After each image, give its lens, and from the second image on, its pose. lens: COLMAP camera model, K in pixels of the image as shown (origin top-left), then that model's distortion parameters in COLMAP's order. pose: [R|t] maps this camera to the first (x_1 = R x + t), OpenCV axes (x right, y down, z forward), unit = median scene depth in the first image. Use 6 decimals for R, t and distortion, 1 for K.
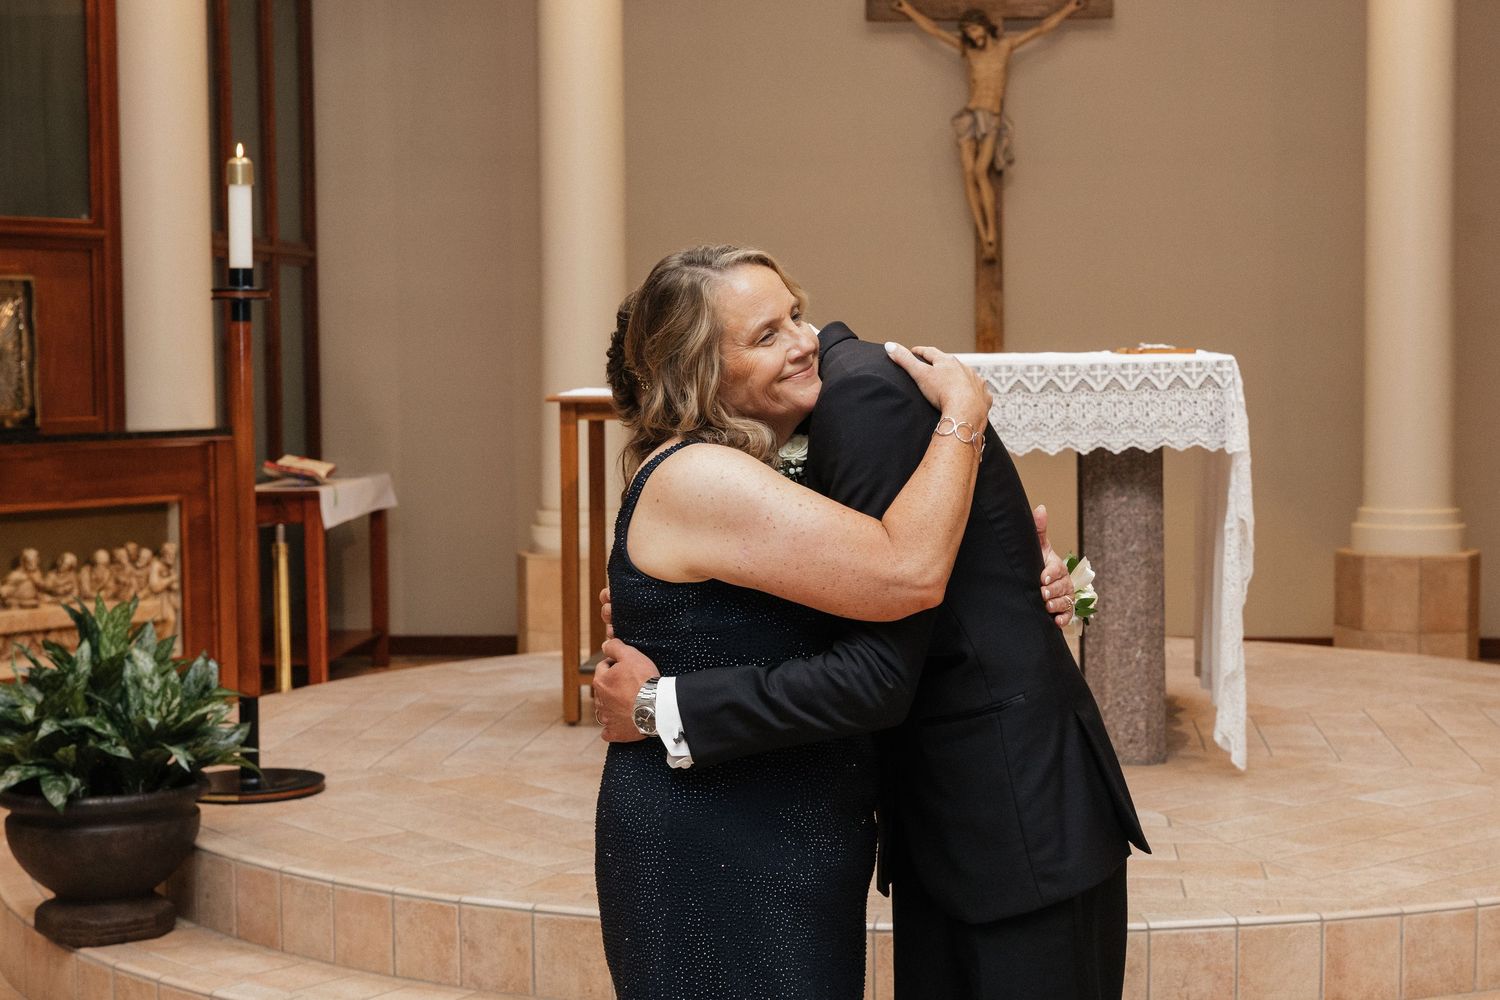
lens RADIAL K [[2421.1, 0, 863.0], [0, 2421.1, 507.7], [0, 0, 1]] dist [0.007335, 0.038863]
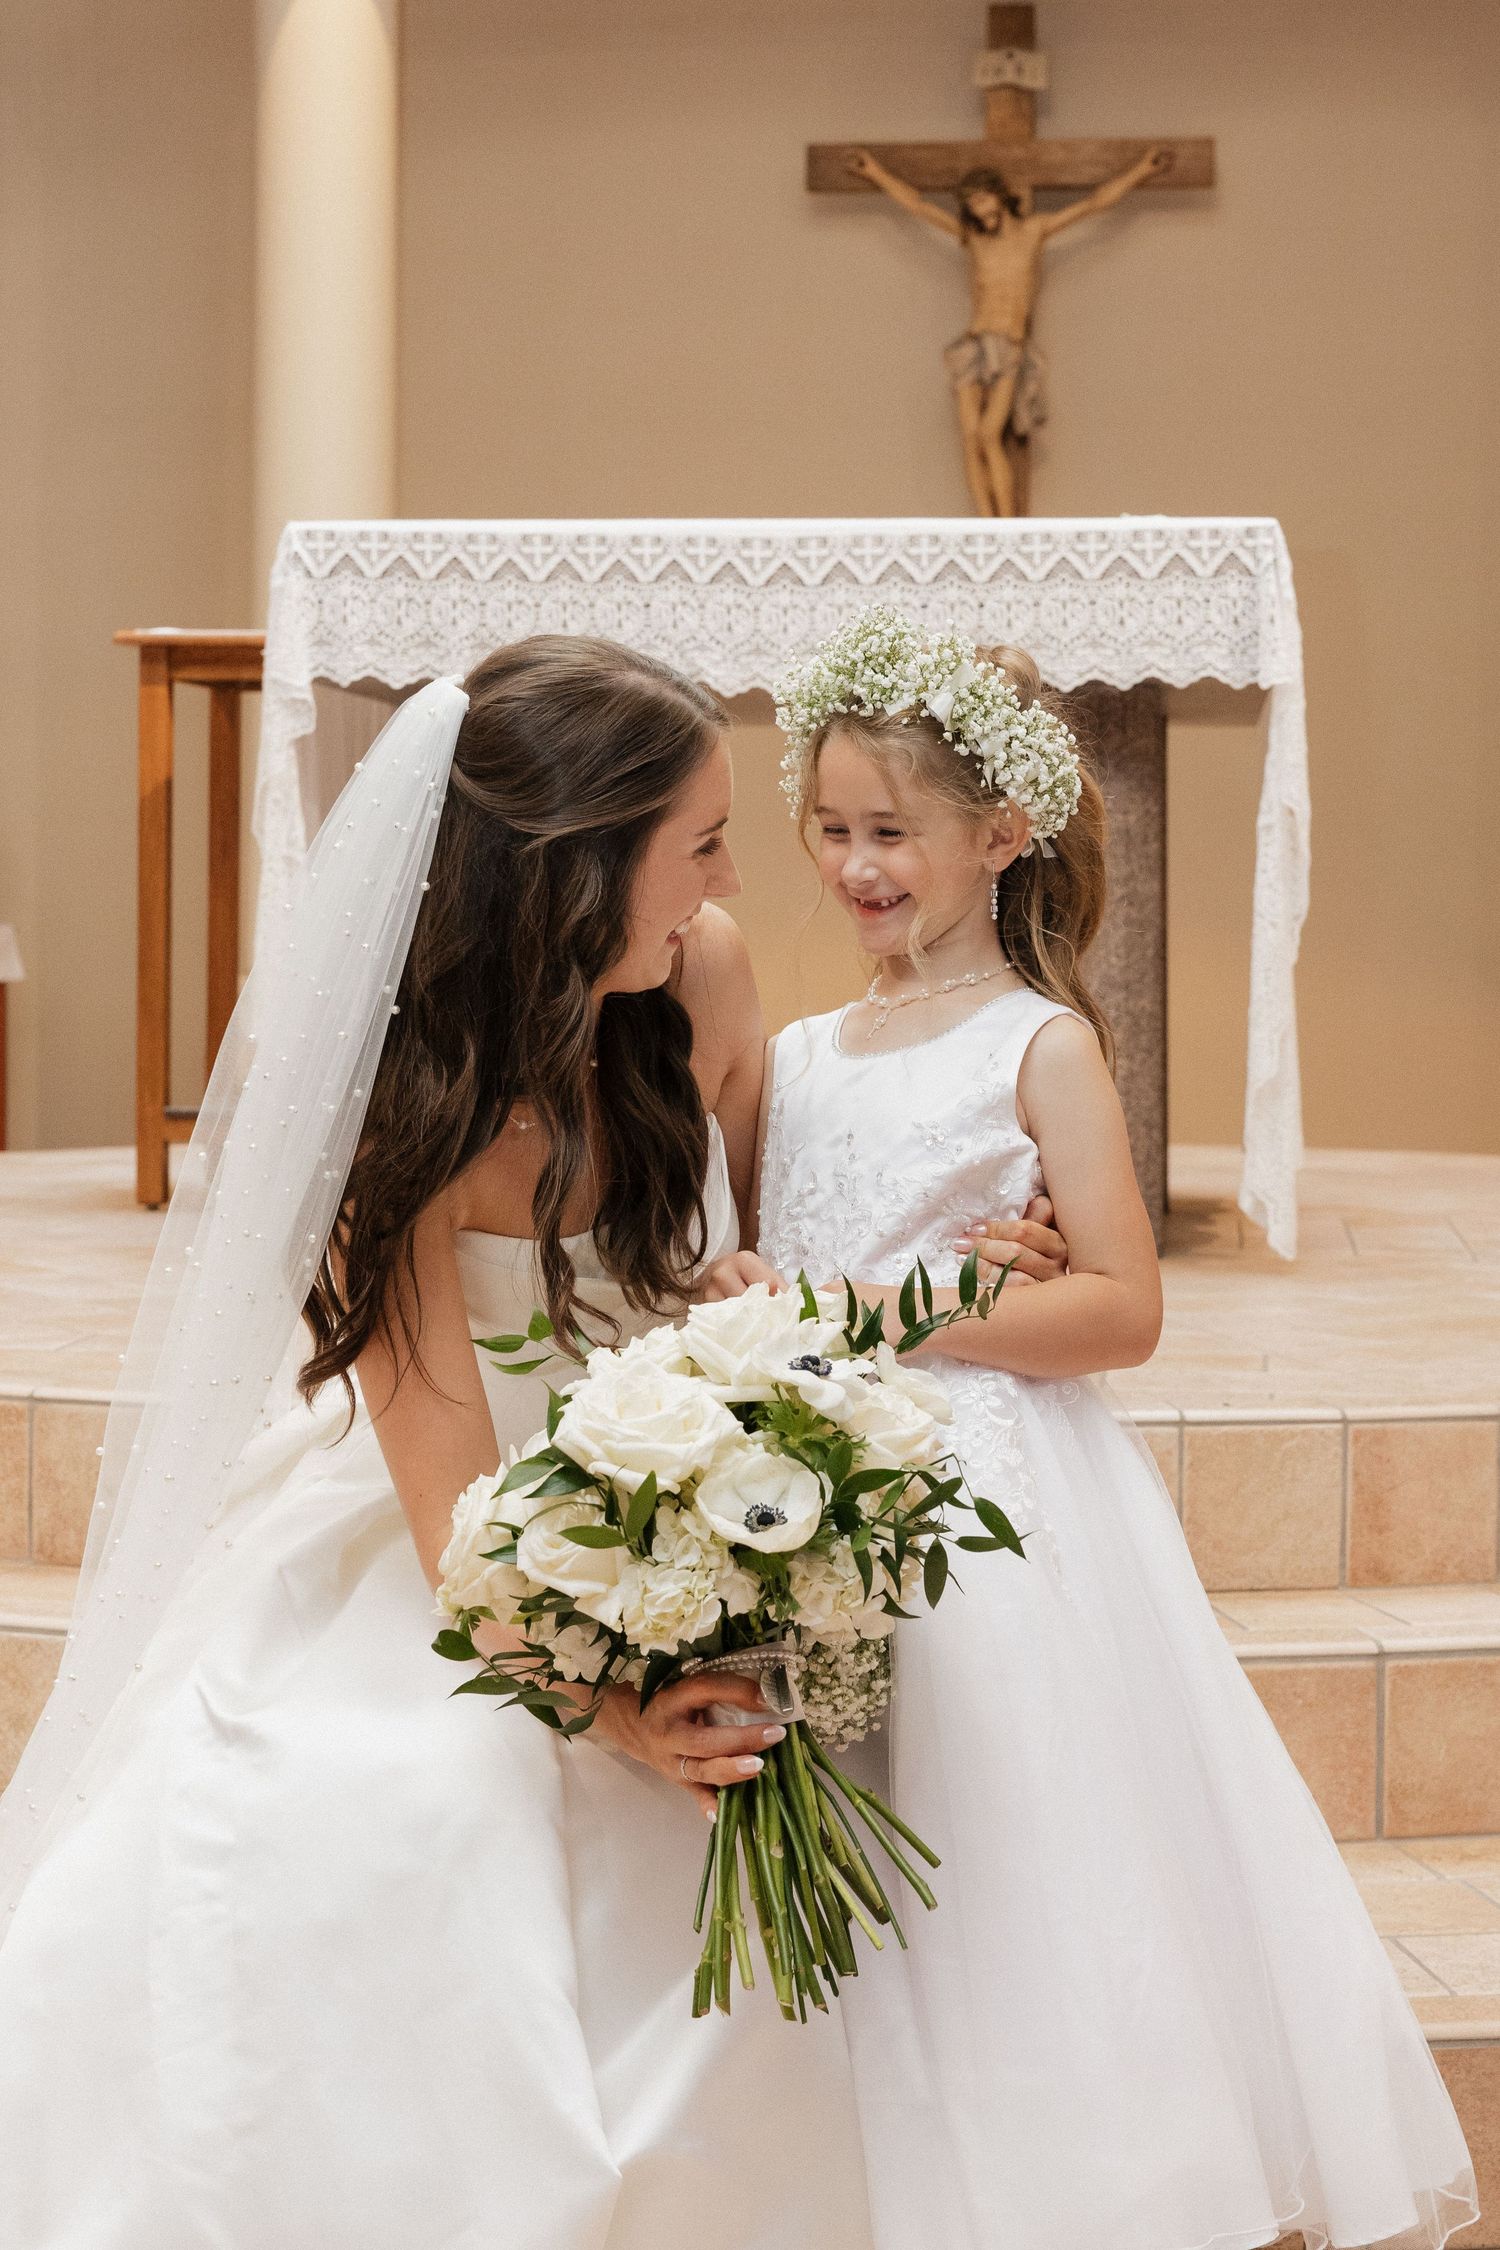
lens RADIAL K [[3832.5, 0, 751.1], [0, 3832.5, 952.9], [0, 0, 1]] dist [0.037327, -0.028478]
pose [[0.999074, 0.012338, -0.041212, 0.068799], [-0.014237, 0.998836, -0.046095, 0.080608], [0.040596, 0.046639, 0.998087, 0.108718]]
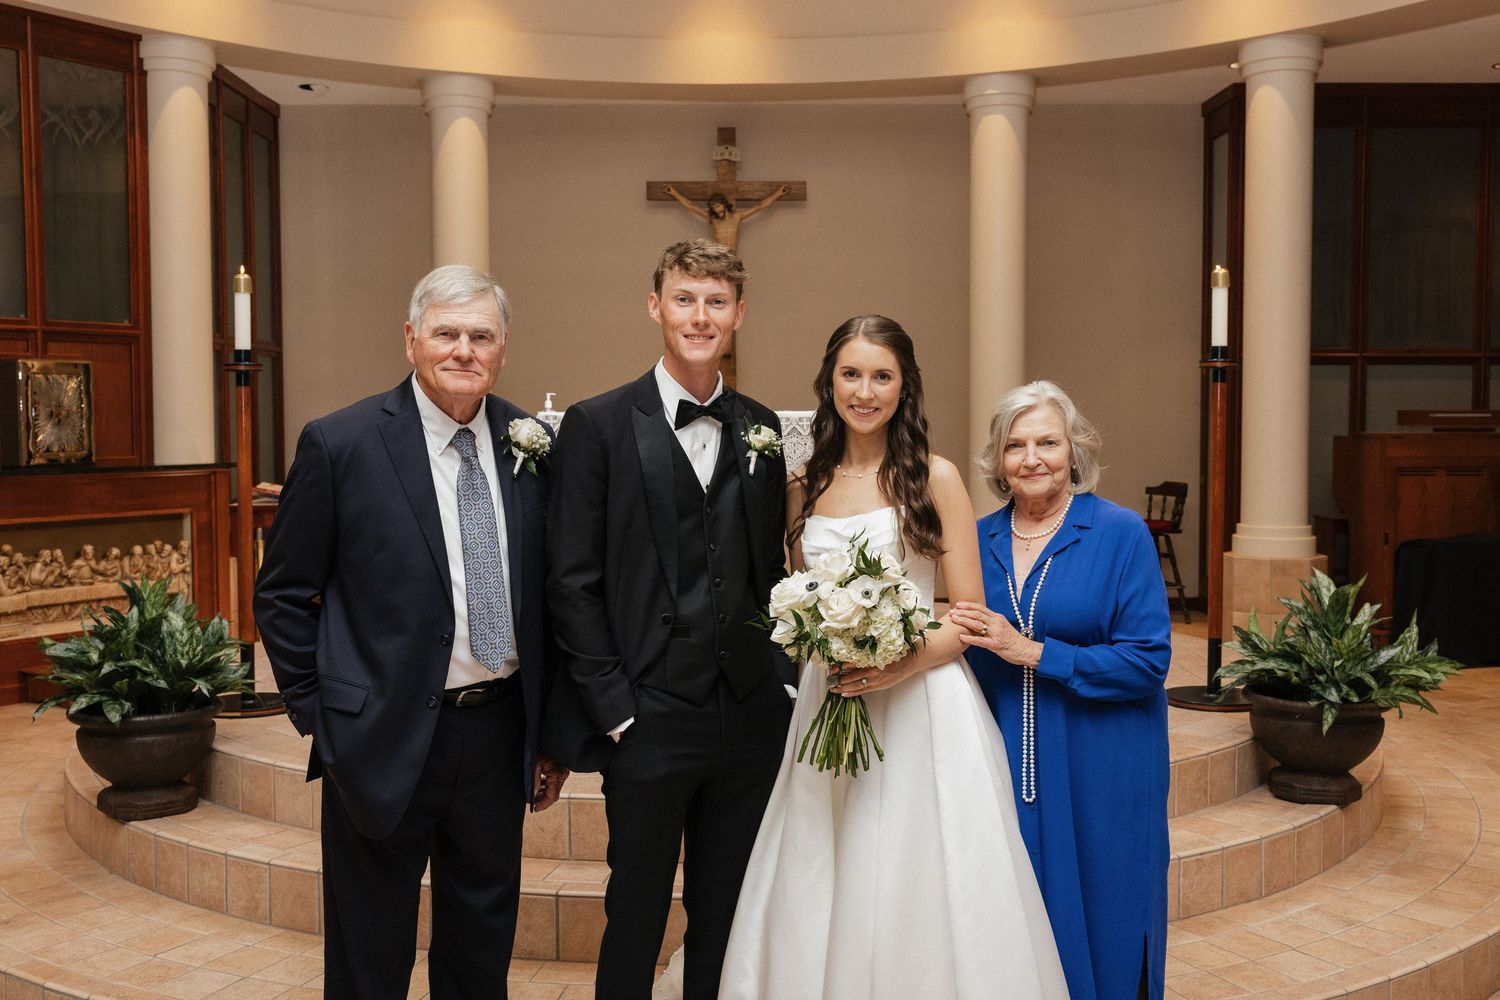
lens RADIAL K [[1536.1, 0, 753.8], [0, 1536.1, 494.8], [0, 0, 1]] dist [-0.000554, 0.016683]
pose [[0.996697, -0.002049, 0.081189, -0.024681], [0.003267, 0.999884, -0.014873, 0.003145], [-0.081149, 0.015089, 0.996588, 0.053402]]
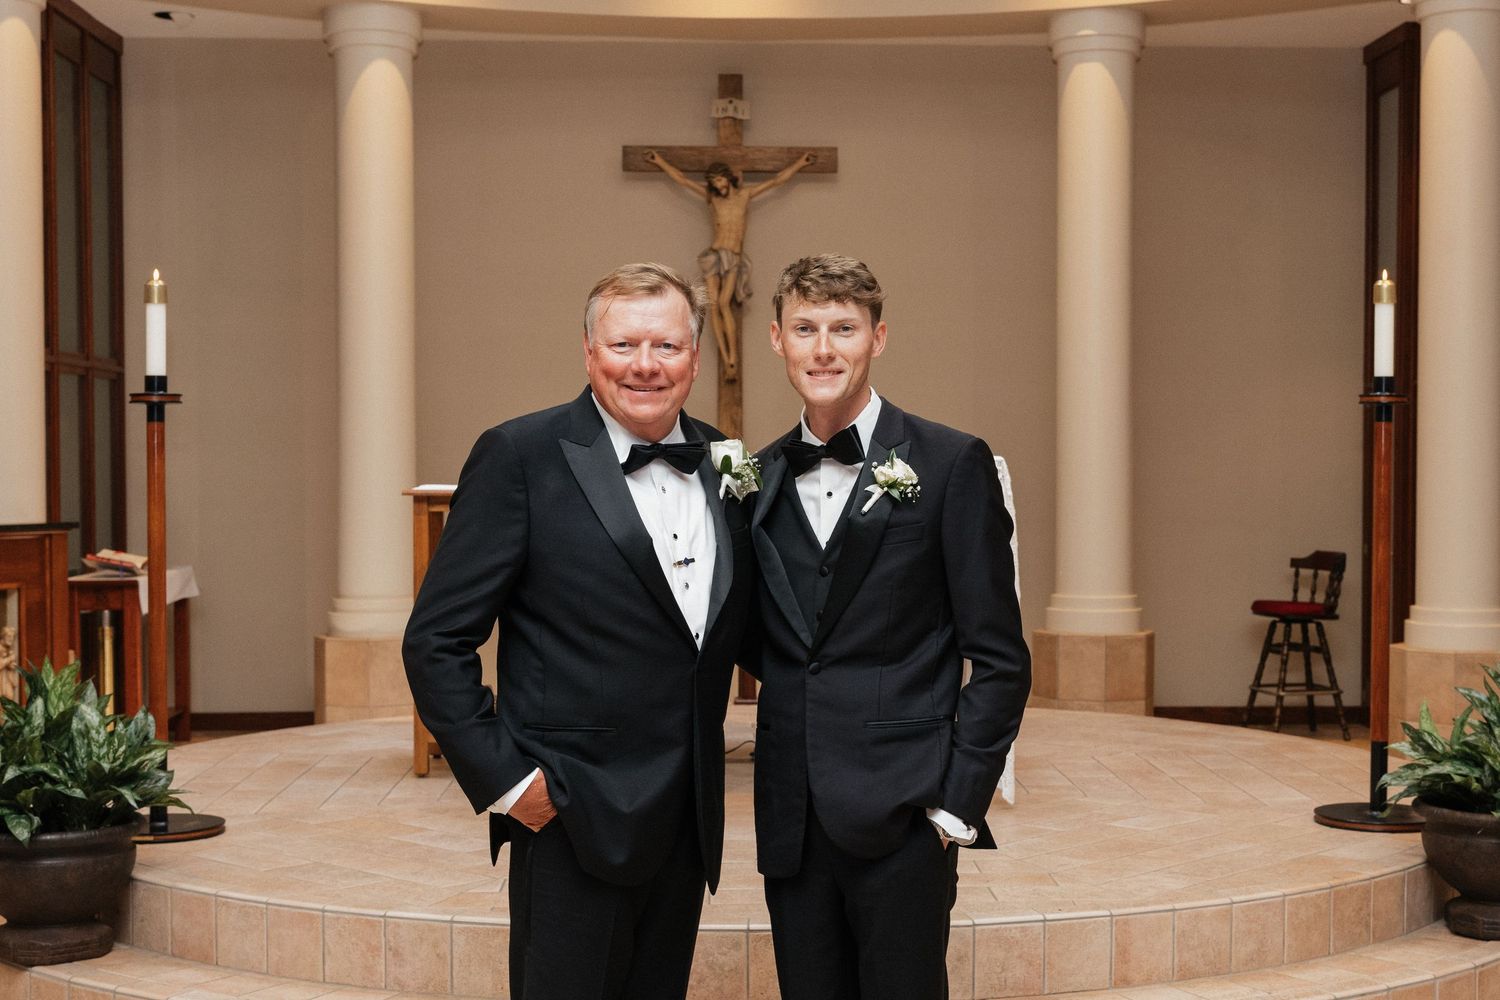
lens RADIAL K [[2168.9, 0, 810.2], [0, 2168.9, 536.9], [0, 0, 1]] dist [0.016417, -0.008395]
pose [[0.993493, 0.001119, 0.113887, -0.063790], [0.002470, 0.999505, -0.031372, 0.010263], [-0.113865, 0.031450, 0.992998, -0.054118]]
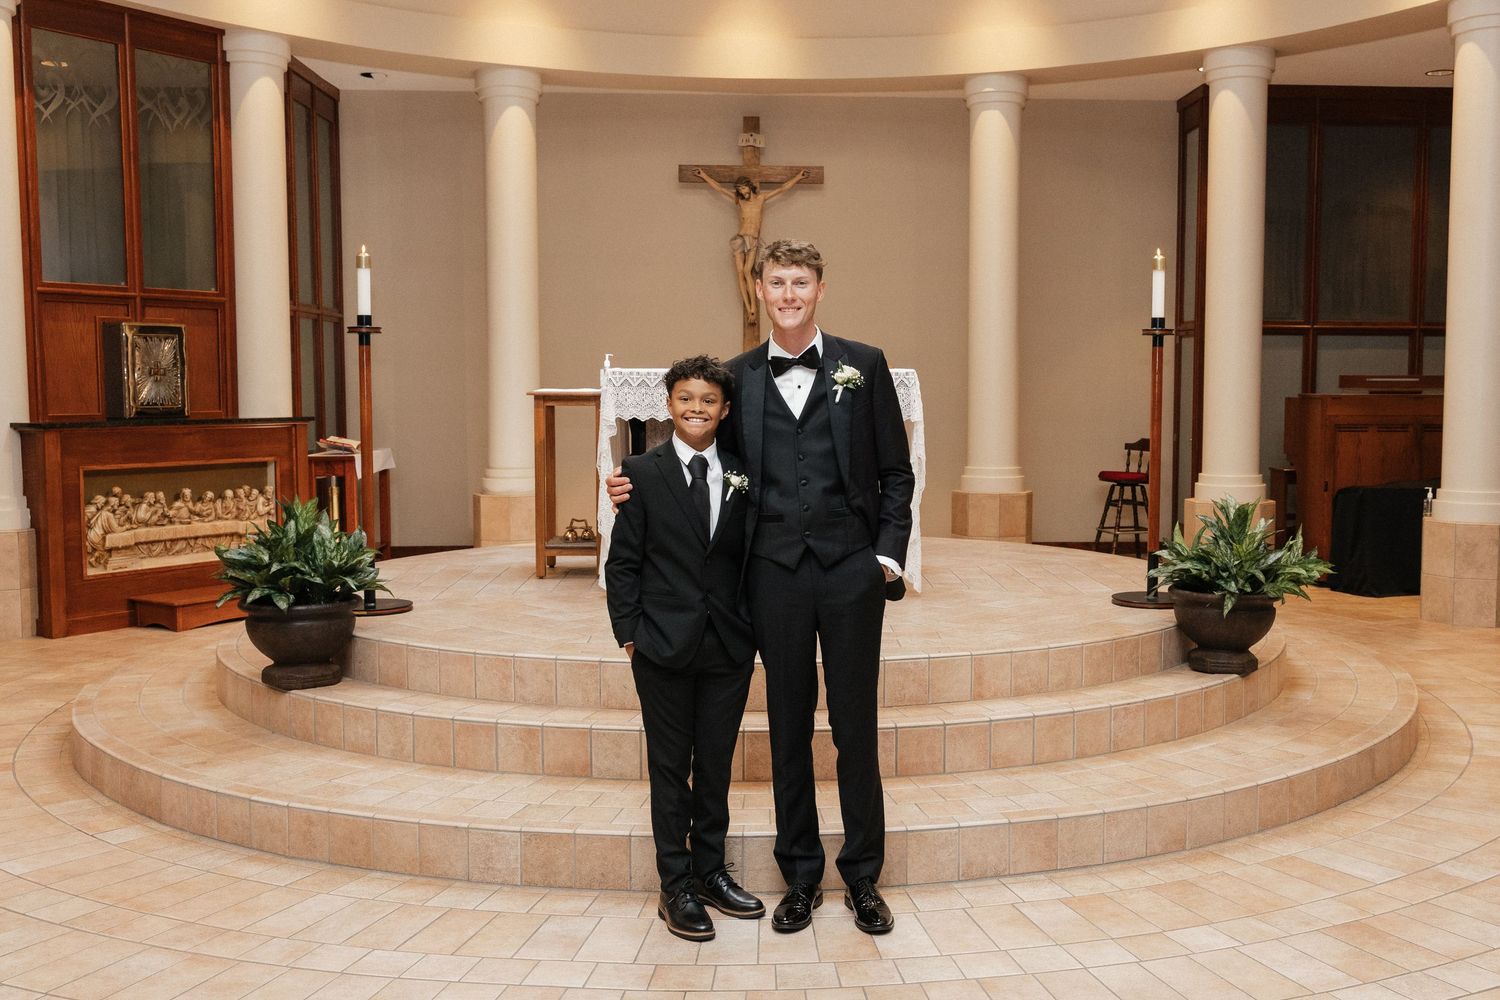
lens RADIAL K [[1488.8, 0, 845.7], [0, 1488.8, 499.5], [0, 0, 1]] dist [-0.002488, 0.022625]
pose [[0.991217, -0.003844, 0.132189, -0.050510], [0.002322, 0.999929, 0.011663, 0.023445], [-0.132225, -0.011254, 0.991156, -0.124348]]
